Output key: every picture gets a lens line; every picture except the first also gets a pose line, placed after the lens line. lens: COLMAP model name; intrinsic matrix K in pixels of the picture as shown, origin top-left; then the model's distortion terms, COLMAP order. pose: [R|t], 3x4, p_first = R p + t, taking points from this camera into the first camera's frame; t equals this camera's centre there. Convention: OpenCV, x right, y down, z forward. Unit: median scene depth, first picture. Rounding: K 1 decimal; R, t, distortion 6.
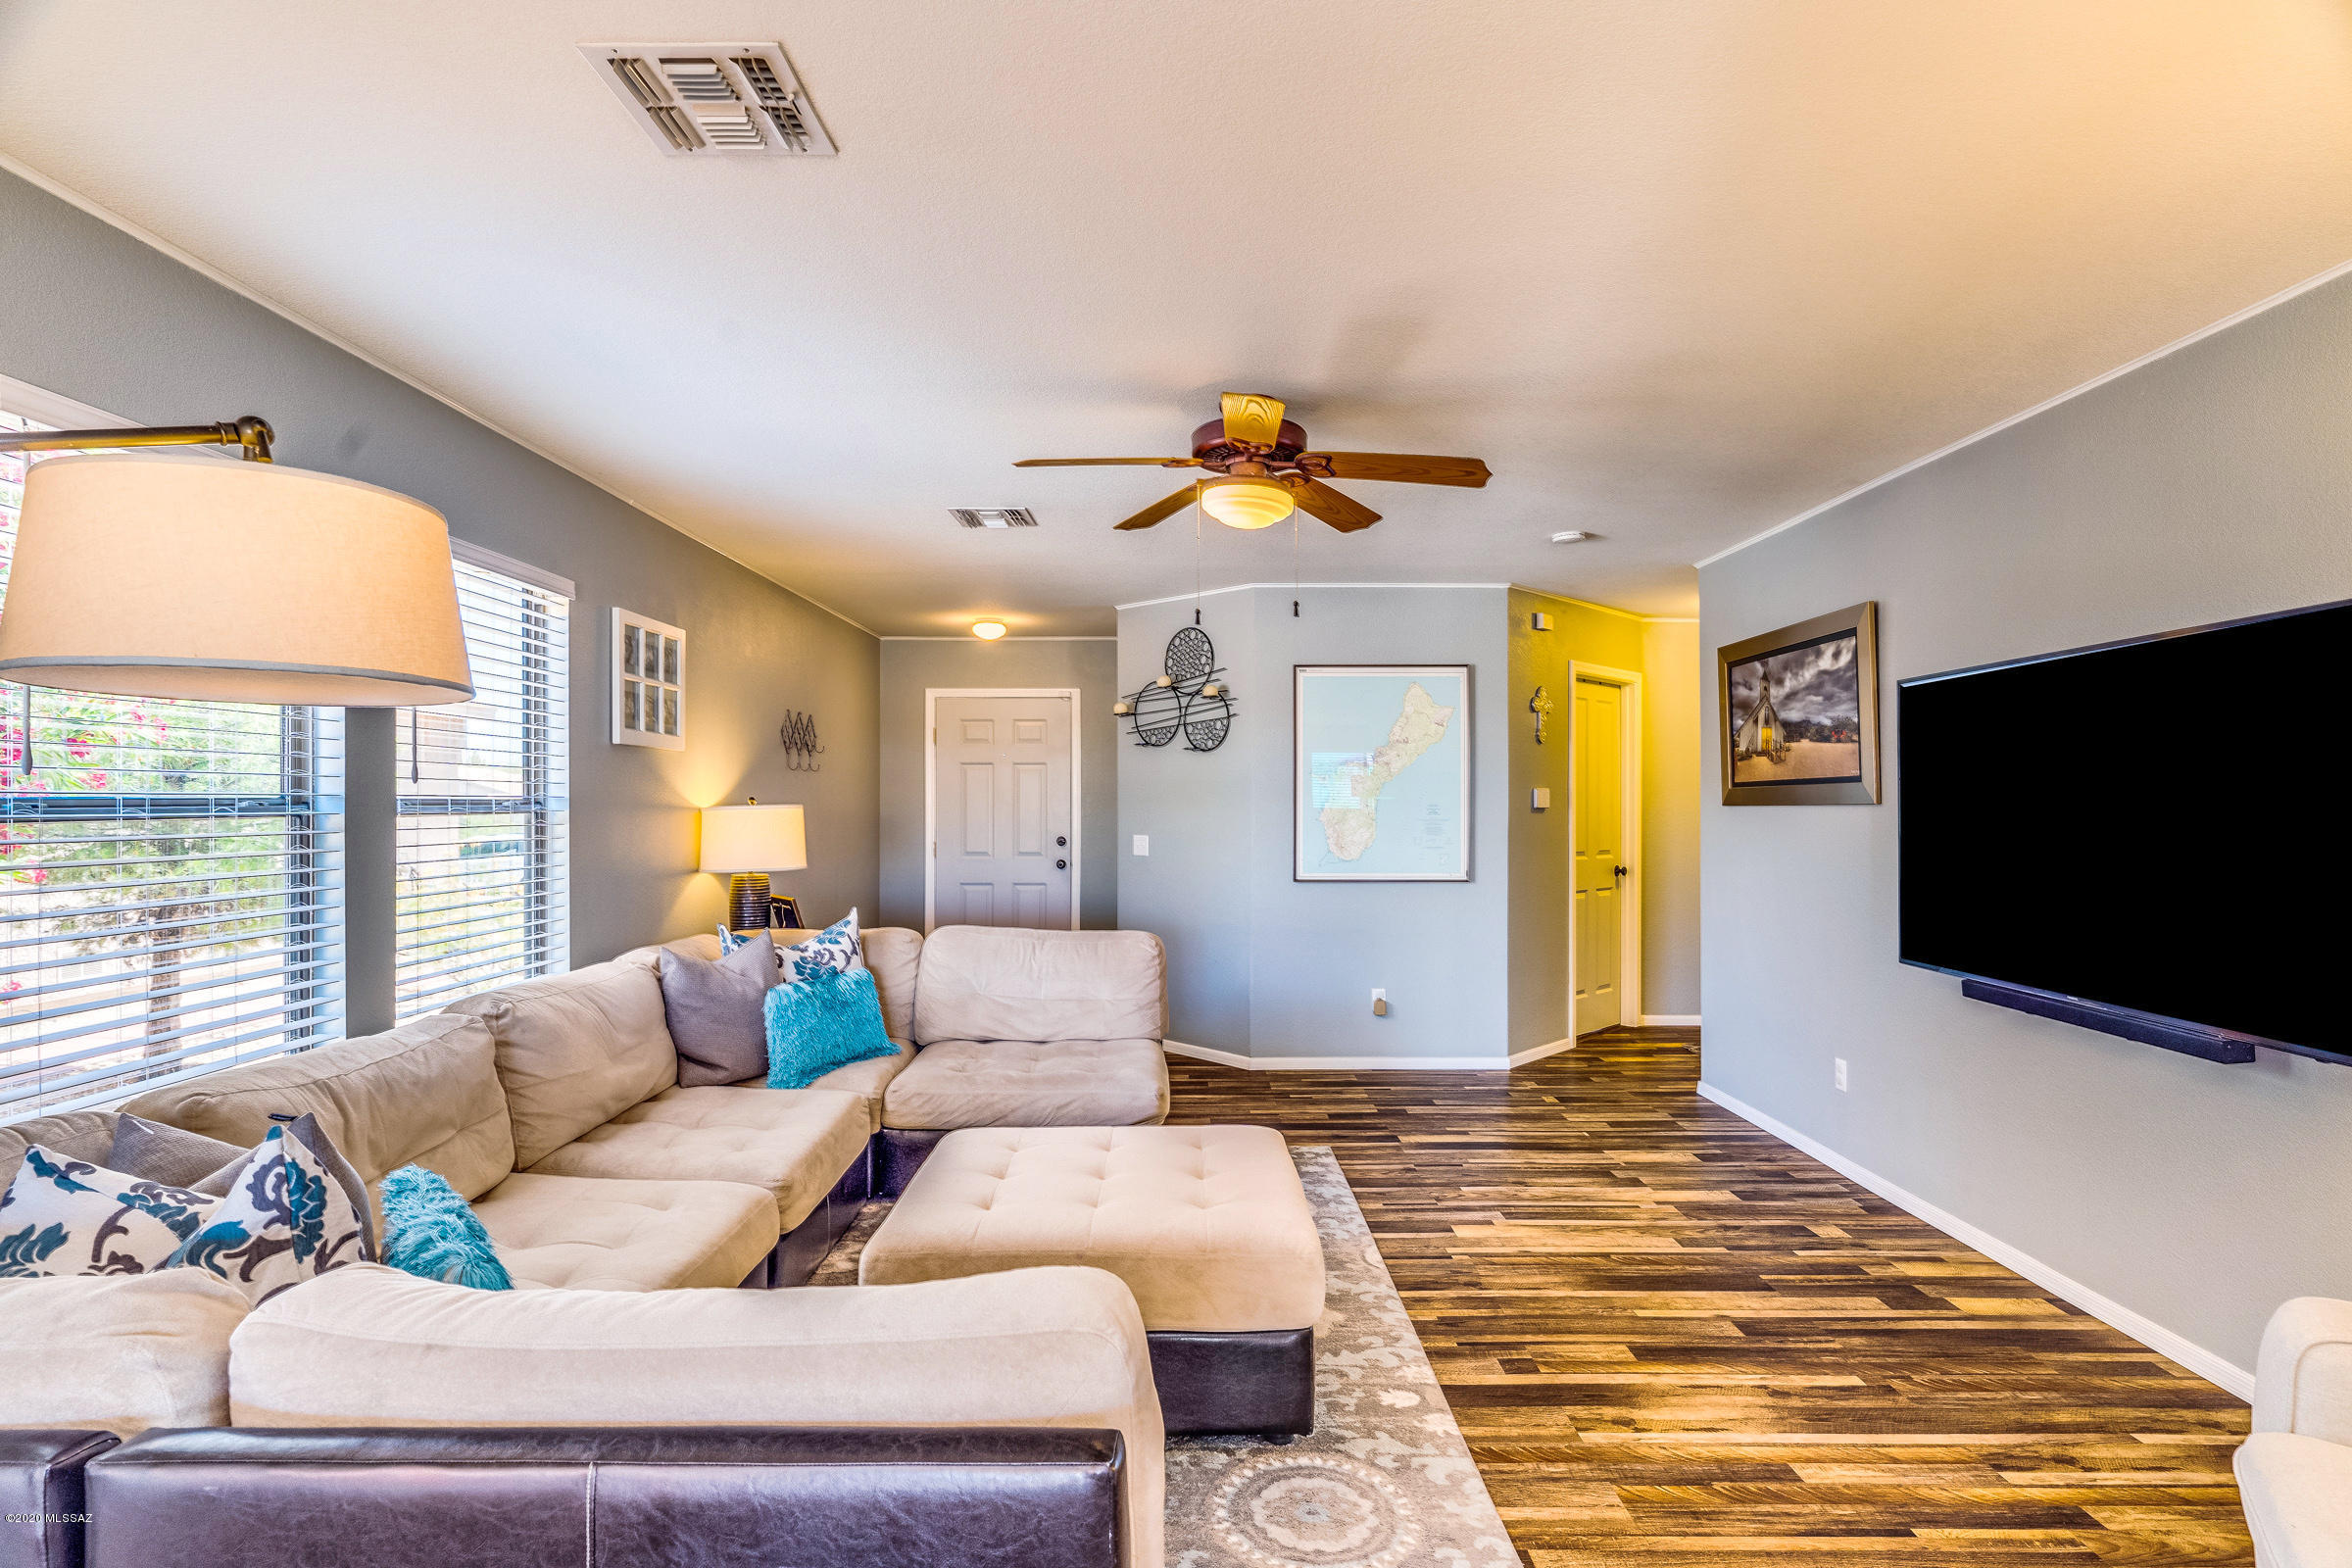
lens RADIAL K [[1193.7, 0, 1211.1], [0, 1193.7, 796.1], [0, 0, 1]] dist [0.018933, -0.007768]
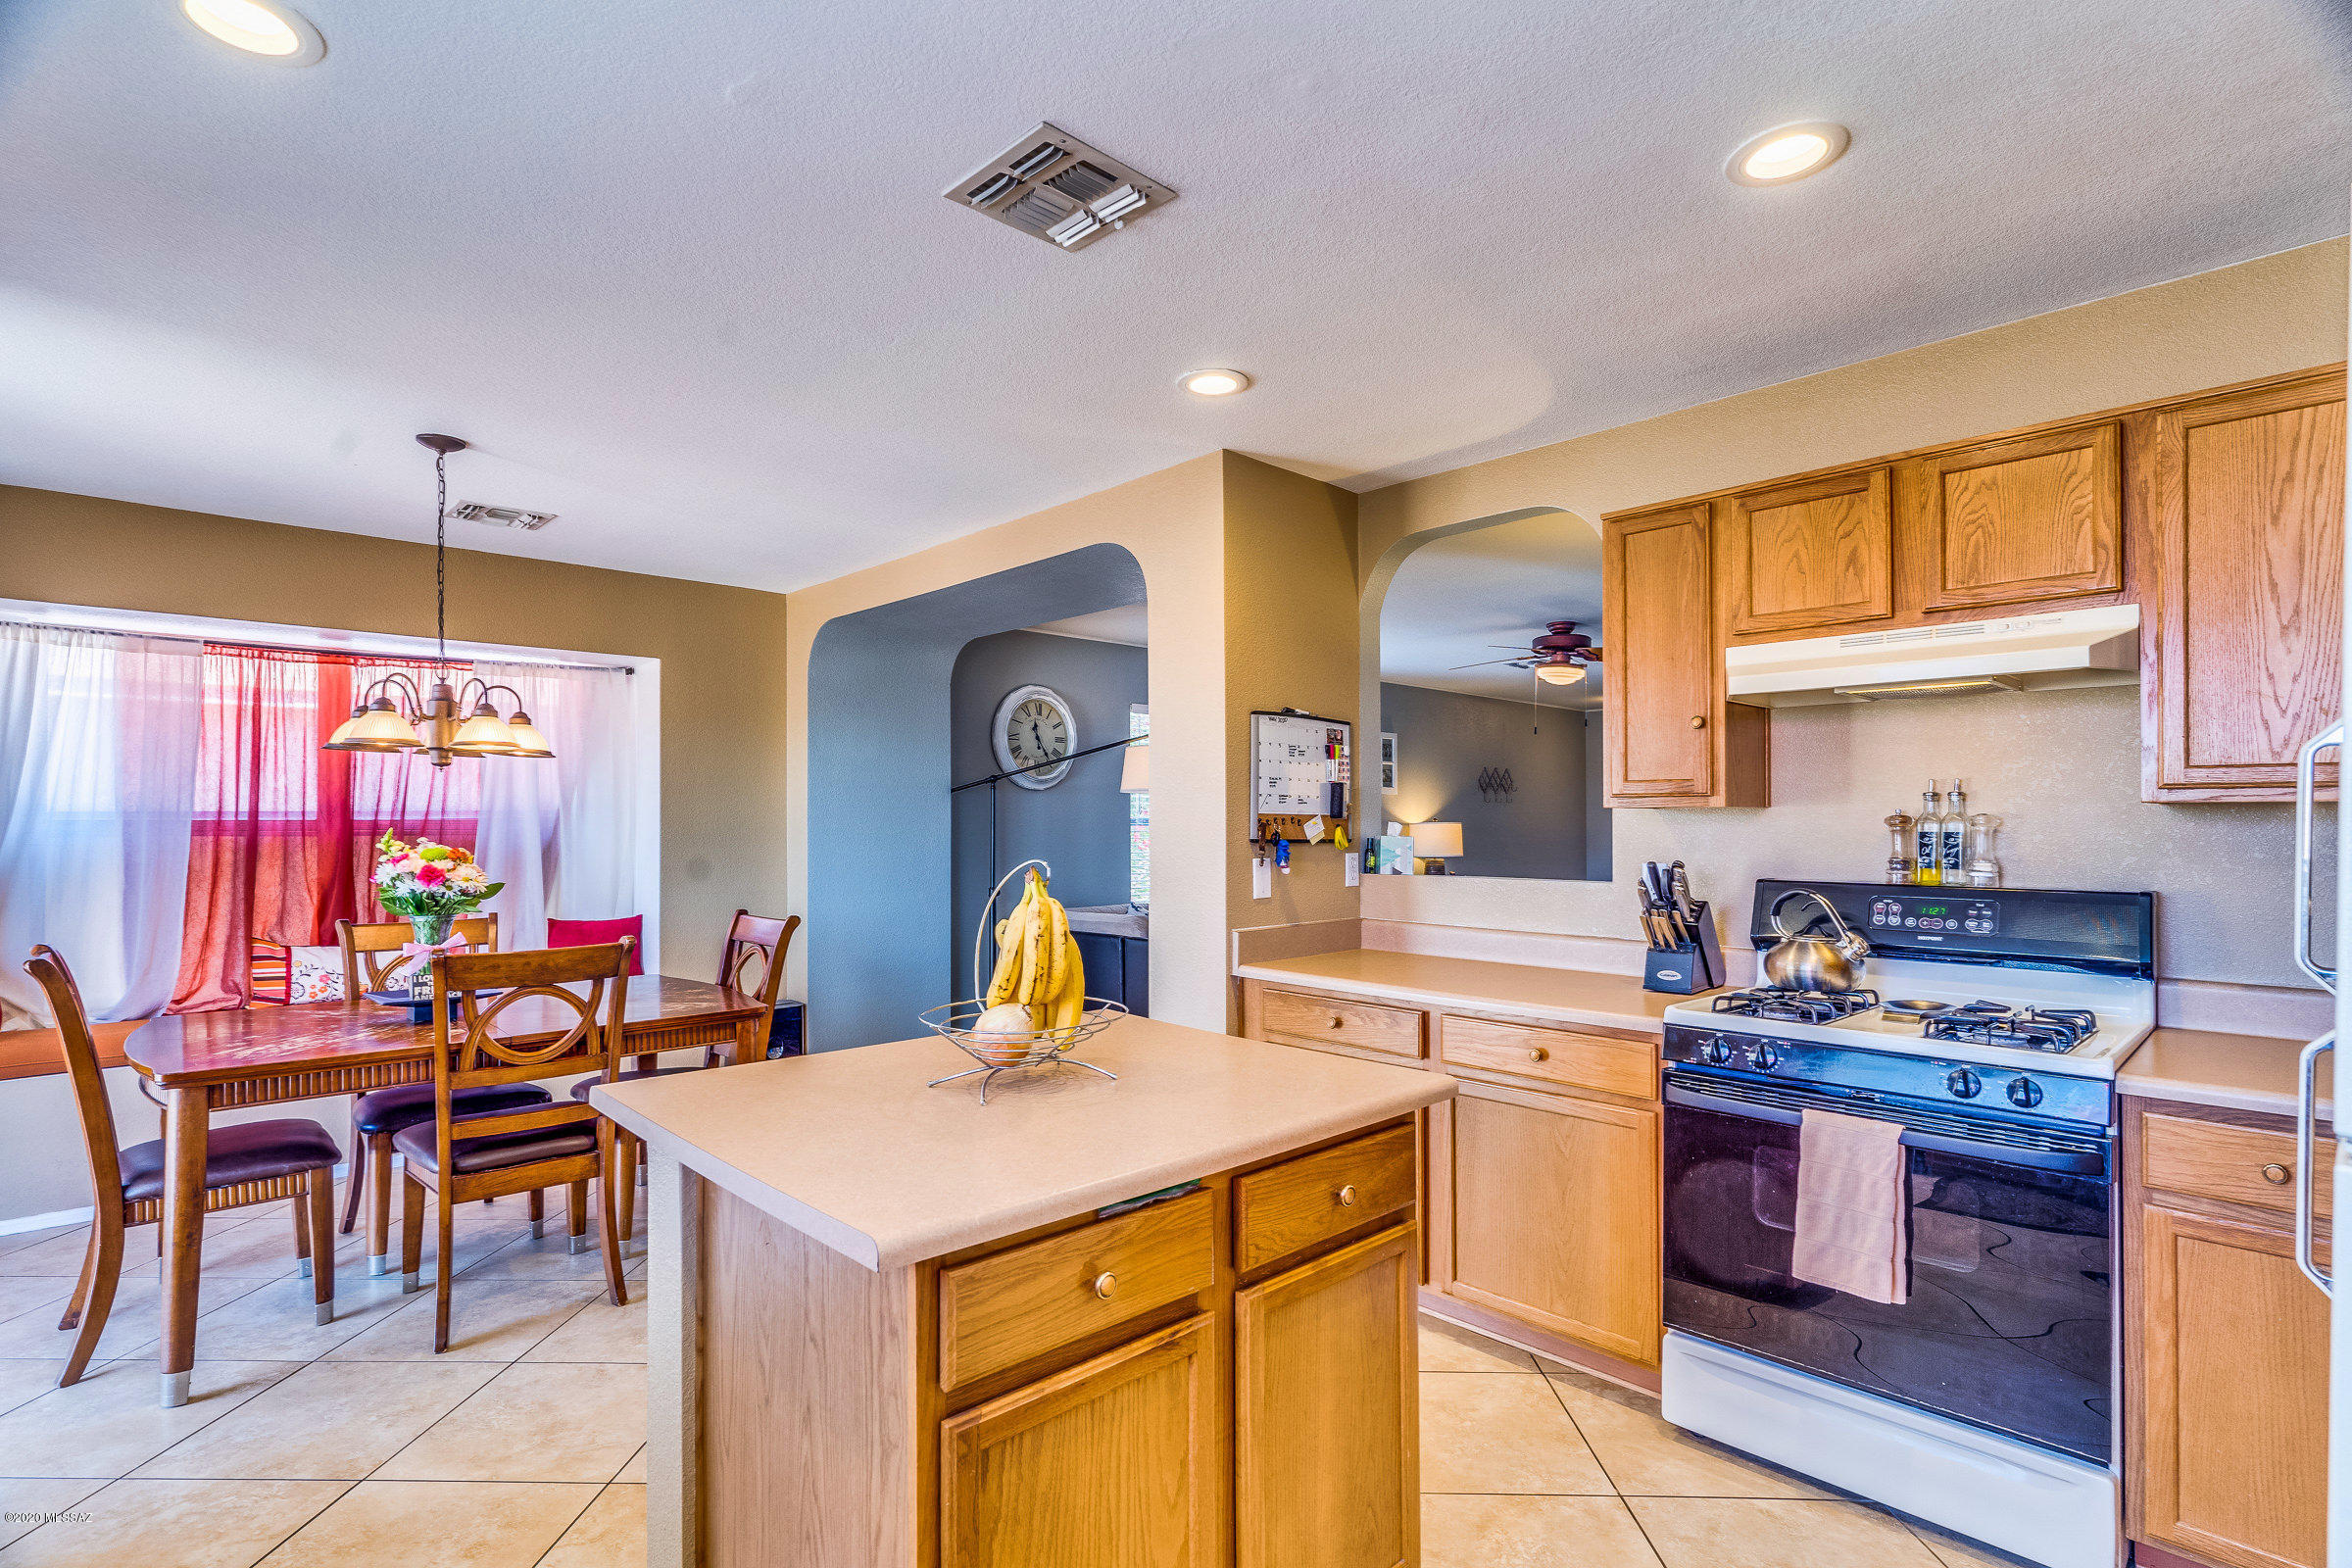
lens RADIAL K [[1149.5, 0, 1181.2], [0, 1149.5, 822.3], [0, 0, 1]] dist [0.006510, -0.002531]
pose [[0.661824, -0.003221, -0.749653, 0.767310], [0.004265, 0.999991, -0.000531, 0.007335], [0.749648, -0.002845, 0.661831, -0.549688]]
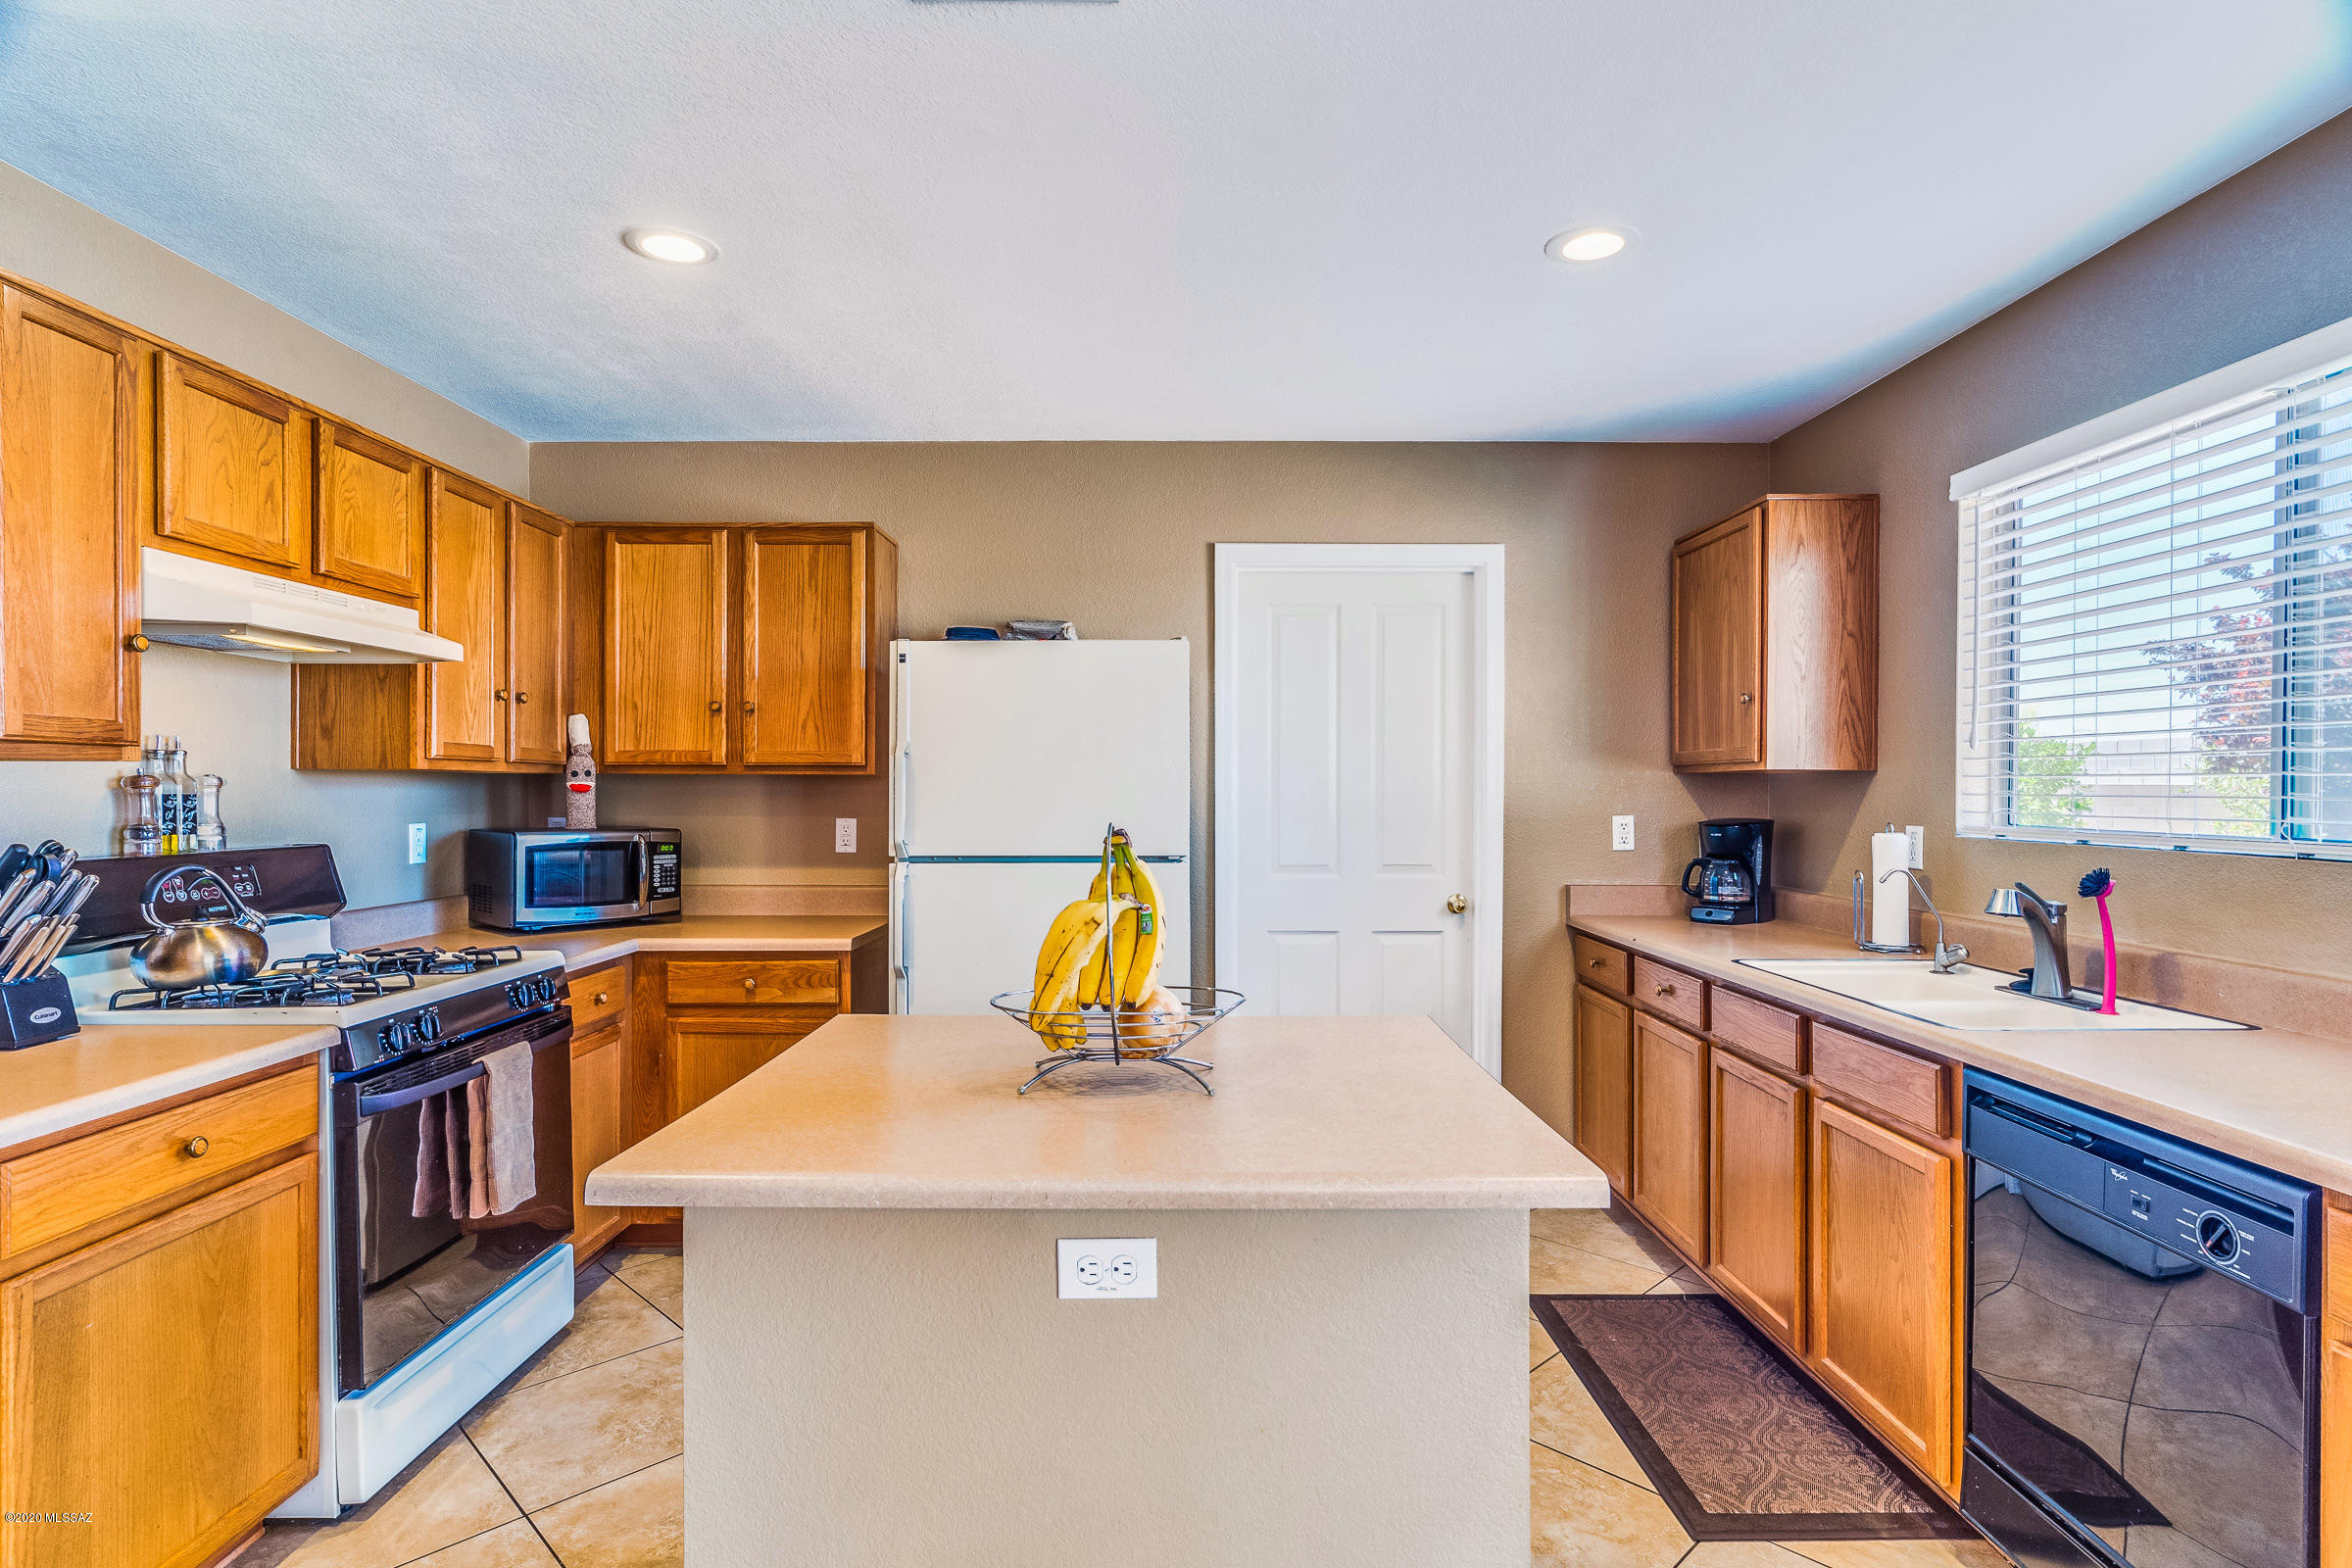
lens RADIAL K [[1193.7, 0, 1180.2], [0, 1193.7, 790.8], [0, 0, 1]] dist [0.018933, -0.007768]
pose [[0.025197, -0.005577, 0.999667, 0.046481], [0.000851, 0.999984, 0.005558, 0.009345], [-0.999682, 0.000711, 0.025201, -0.348747]]
